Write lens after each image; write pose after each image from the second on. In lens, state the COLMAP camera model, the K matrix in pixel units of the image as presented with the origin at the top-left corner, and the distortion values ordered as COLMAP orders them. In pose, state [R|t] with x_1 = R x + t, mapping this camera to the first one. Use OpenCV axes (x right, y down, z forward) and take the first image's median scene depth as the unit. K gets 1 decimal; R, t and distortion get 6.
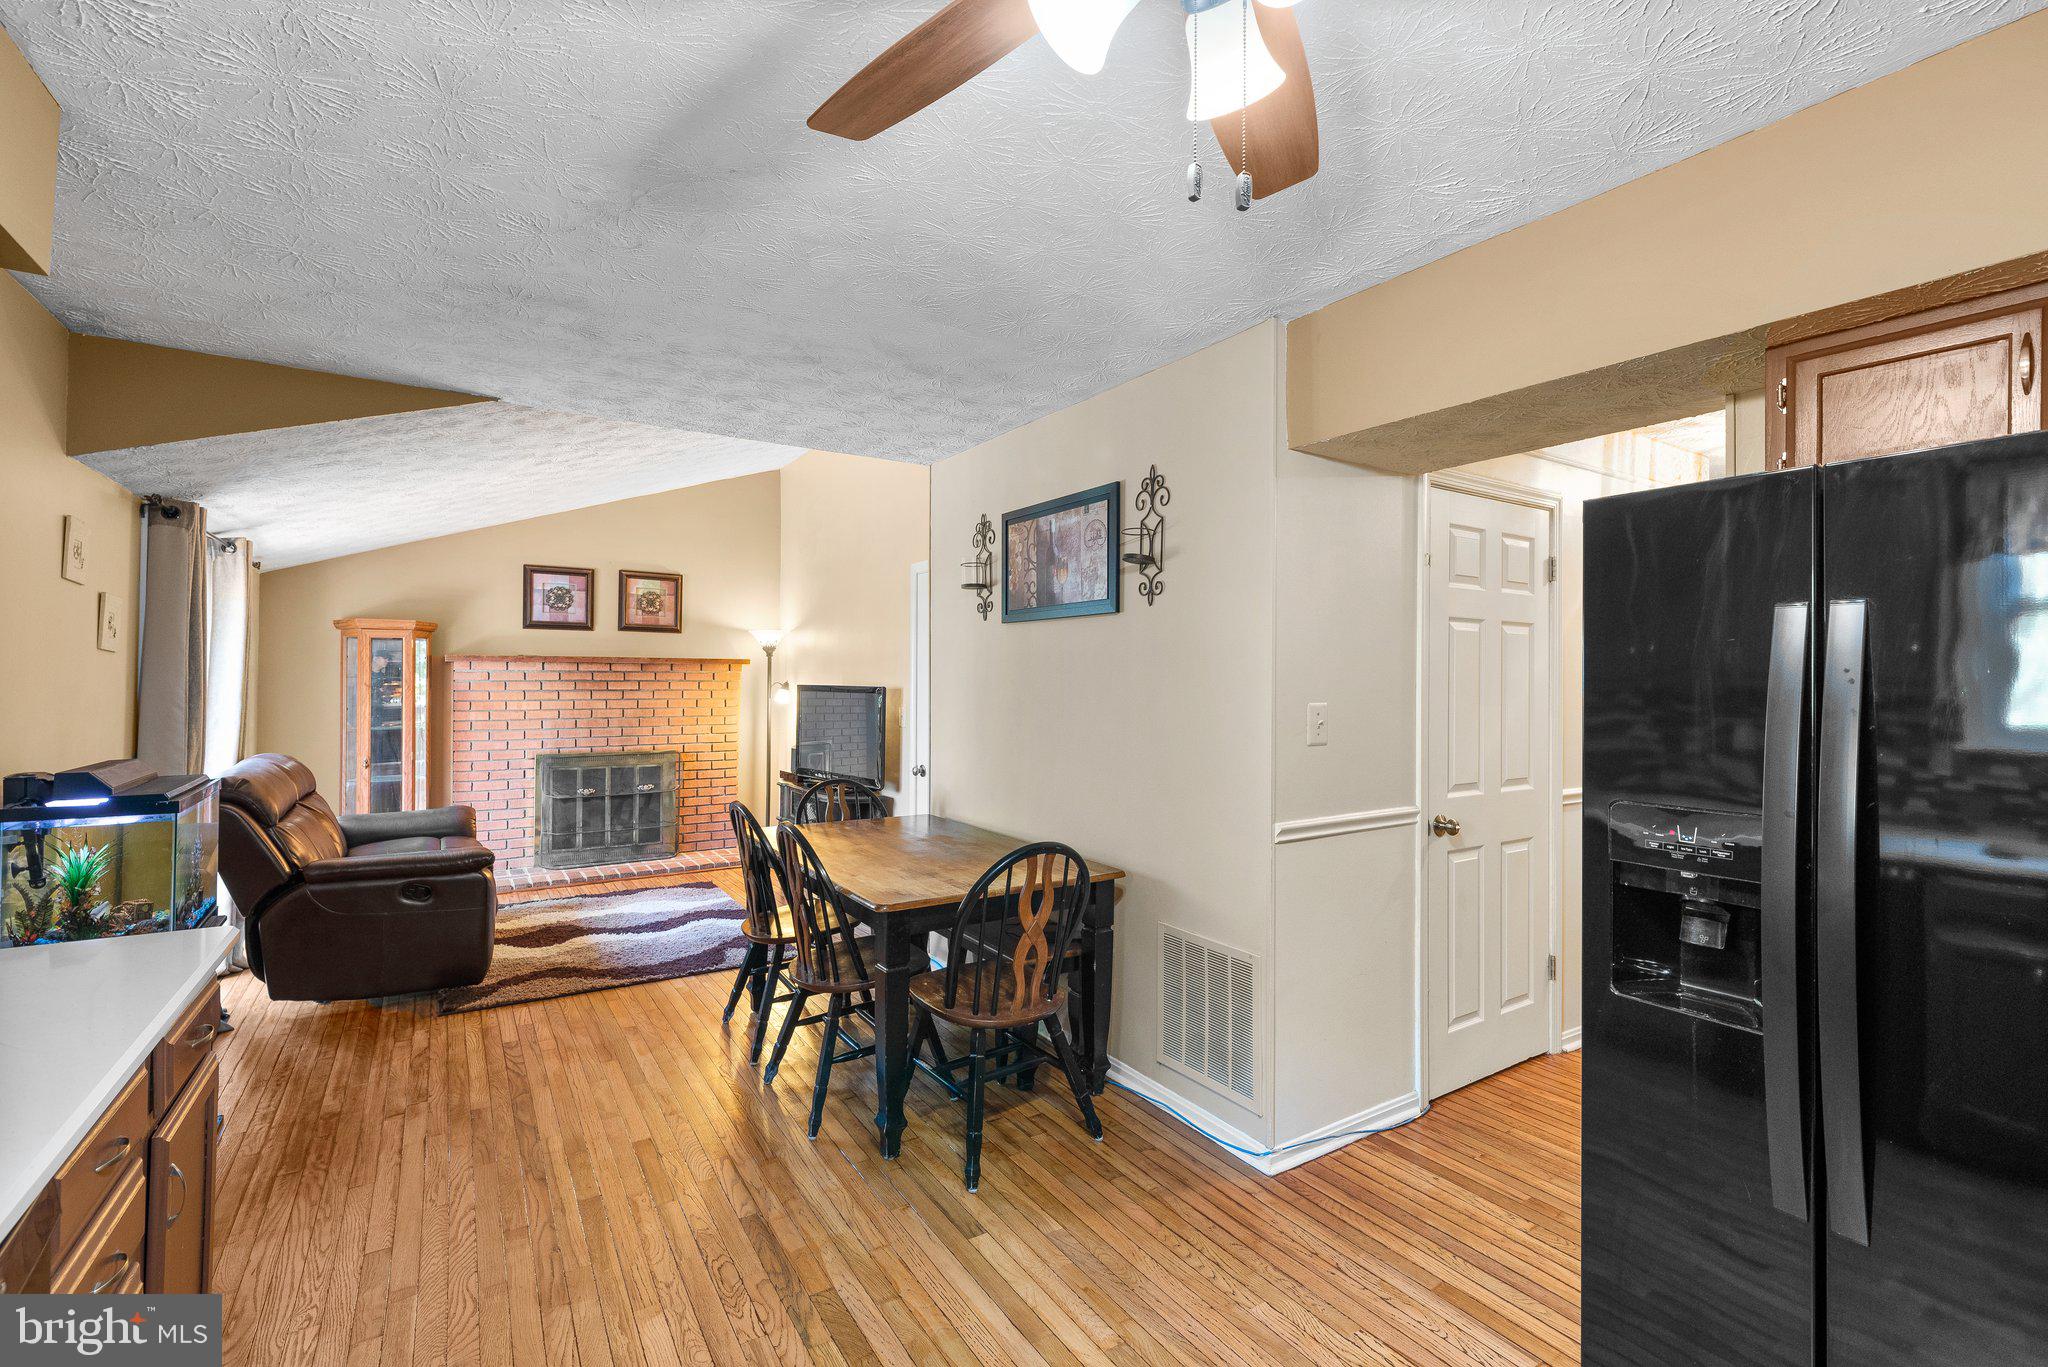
lens RADIAL K [[907.2, 0, 1026.7], [0, 907.2, 673.9], [0, 0, 1]] dist [0.001881, -0.000665]
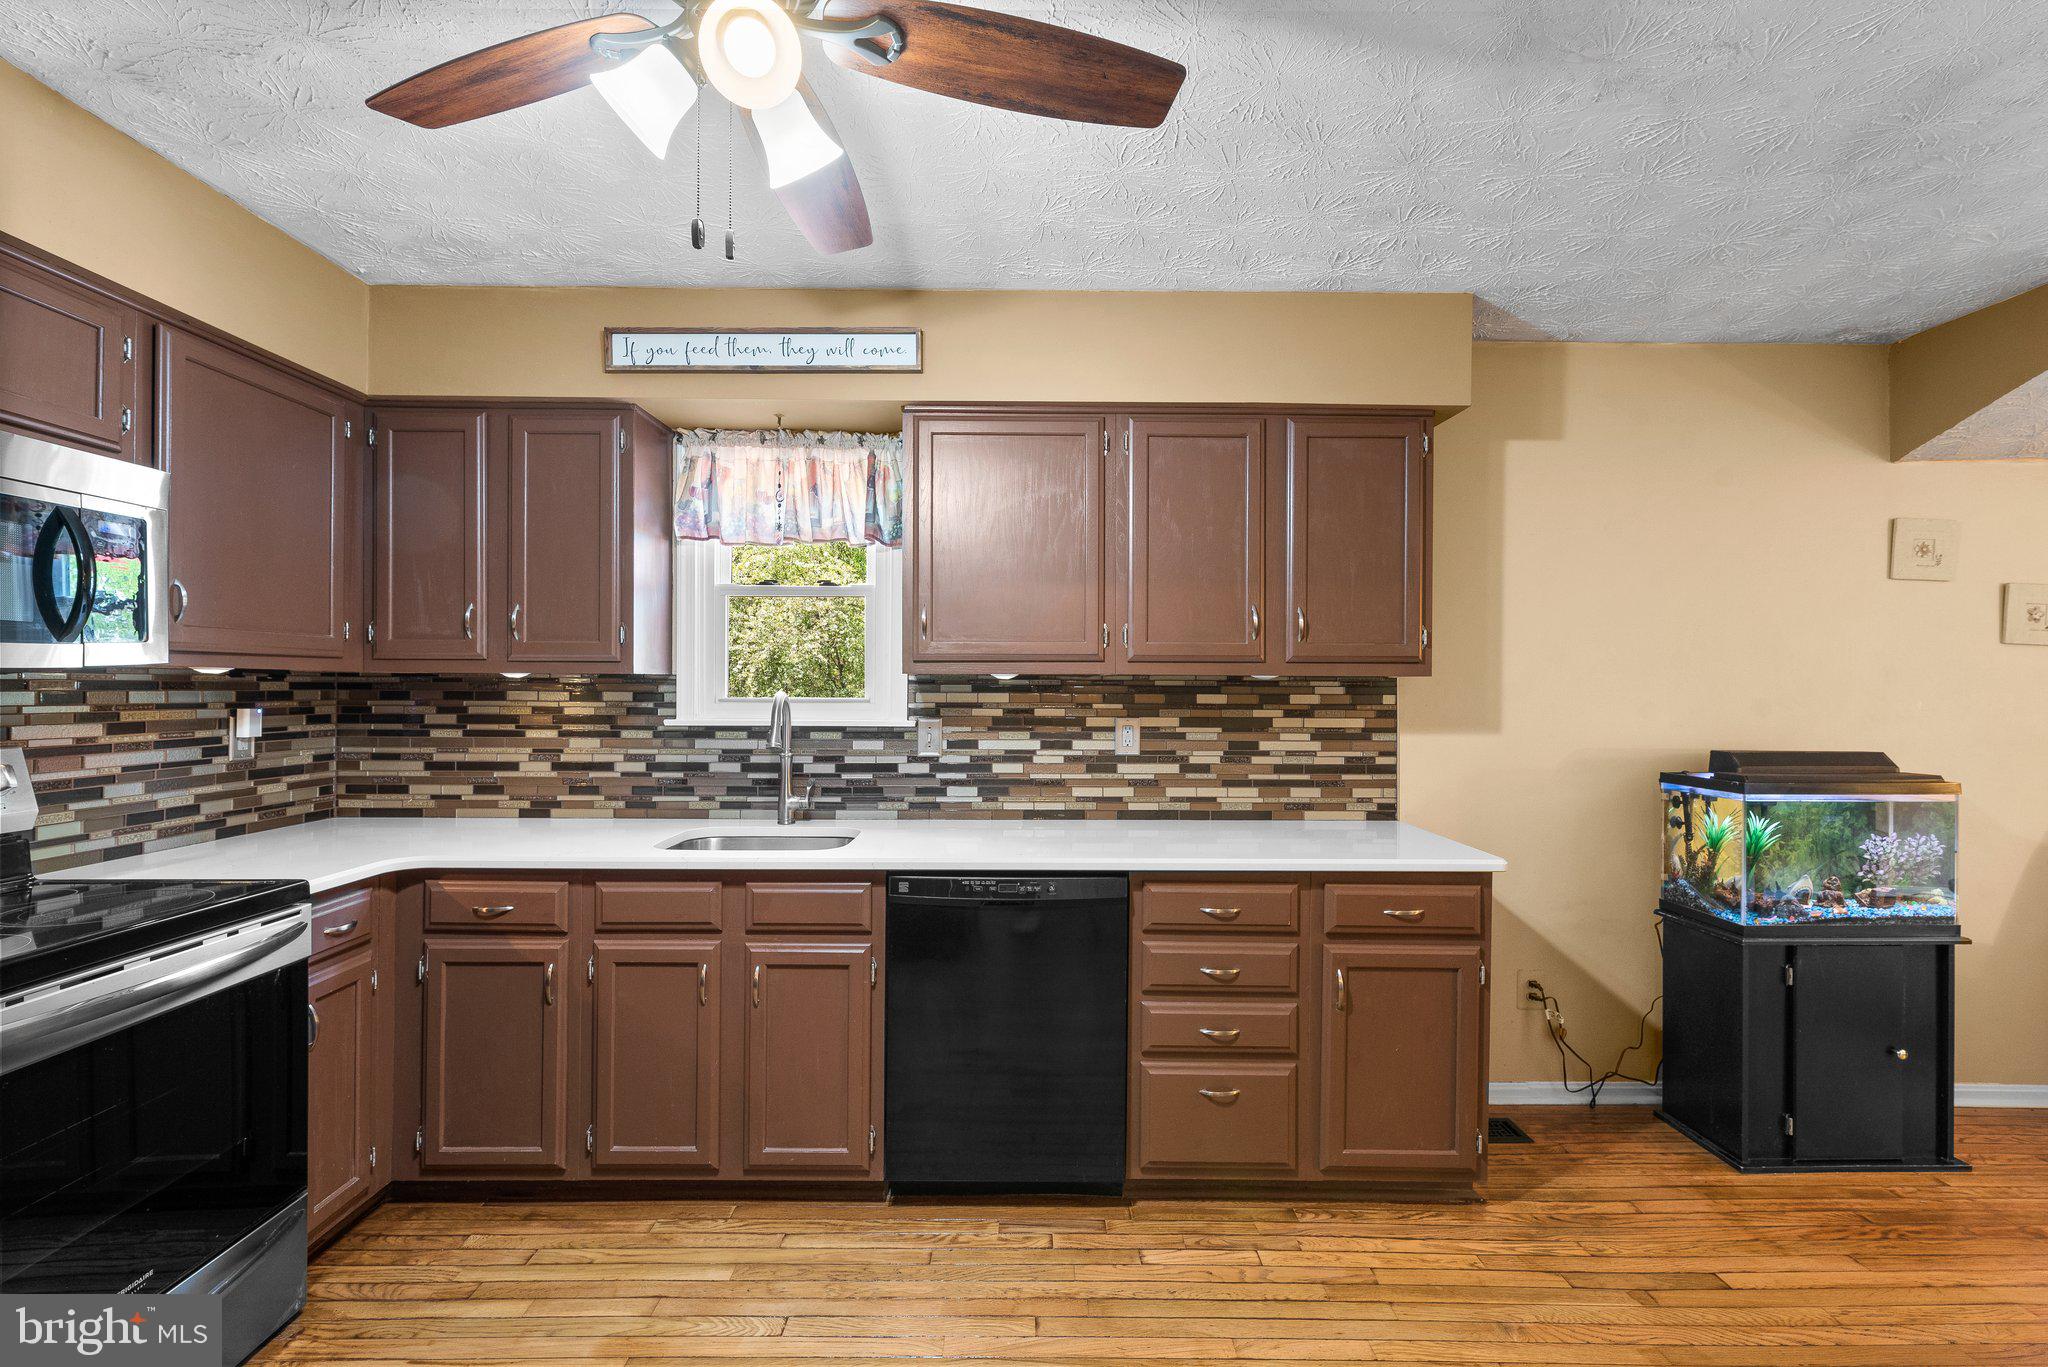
lens RADIAL K [[907.2, 0, 1022.3], [0, 907.2, 680.0], [0, 0, 1]] dist [0.001881, -0.000665]
pose [[-0.532720, -0.015339, -0.846153, 0.155785], [0.002034, 0.999810, -0.019405, 0.012829], [0.846289, -0.012059, -0.532587, 0.302495]]
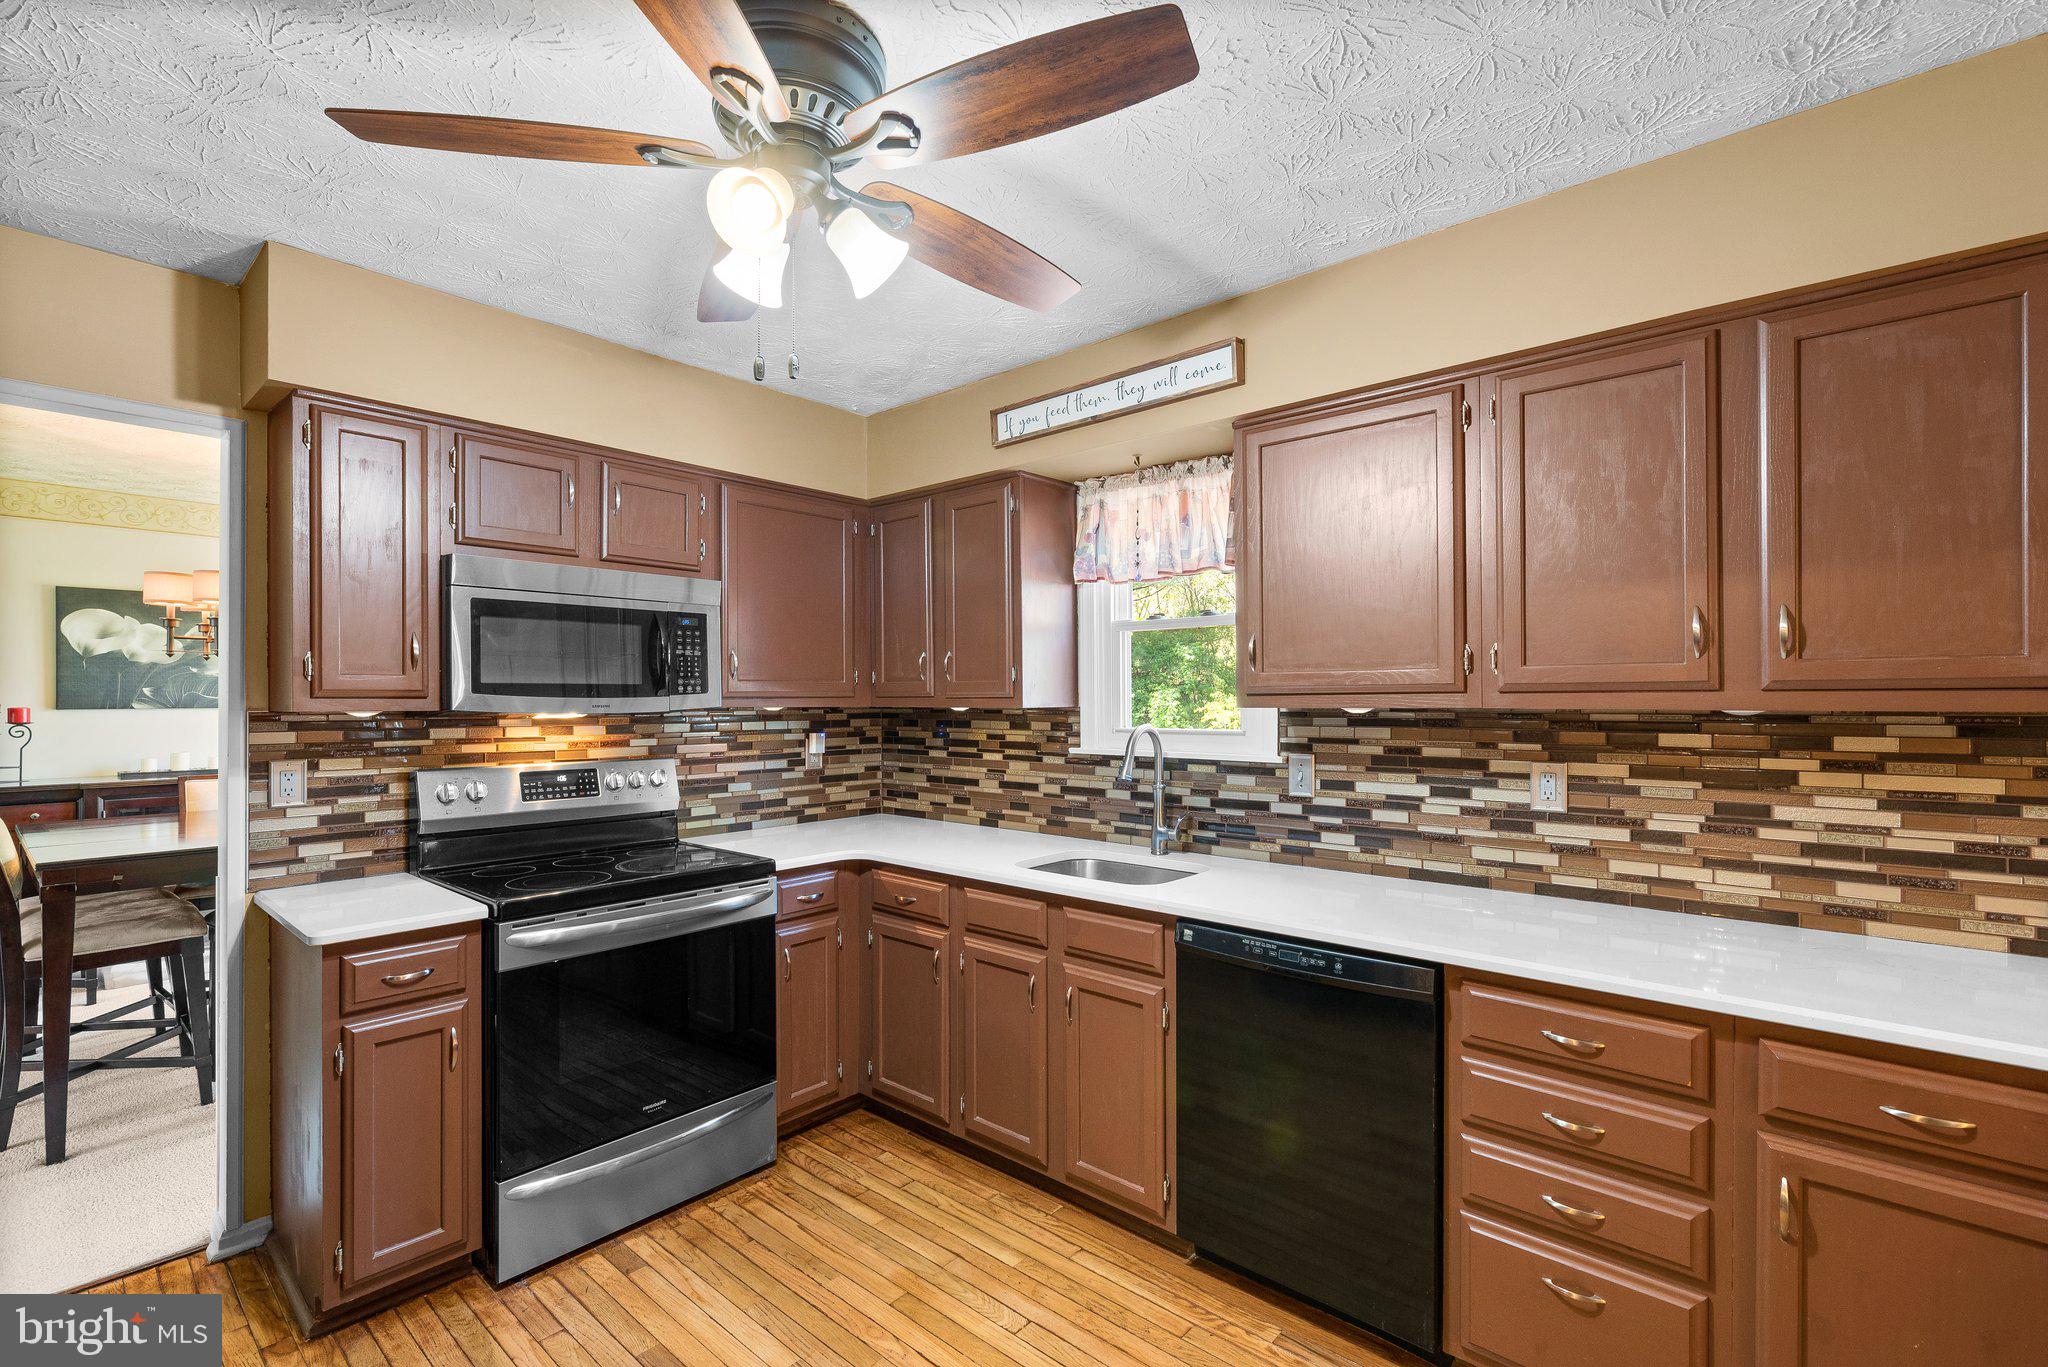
lens RADIAL K [[907.2, 0, 1025.2], [0, 907.2, 694.0], [0, 0, 1]] dist [0.001881, -0.000665]
pose [[-0.960171, -0.002972, -0.279396, 0.035024], [0.001720, 0.999862, -0.016547, 0.002366], [0.279407, -0.016368, -0.960033, 0.381618]]
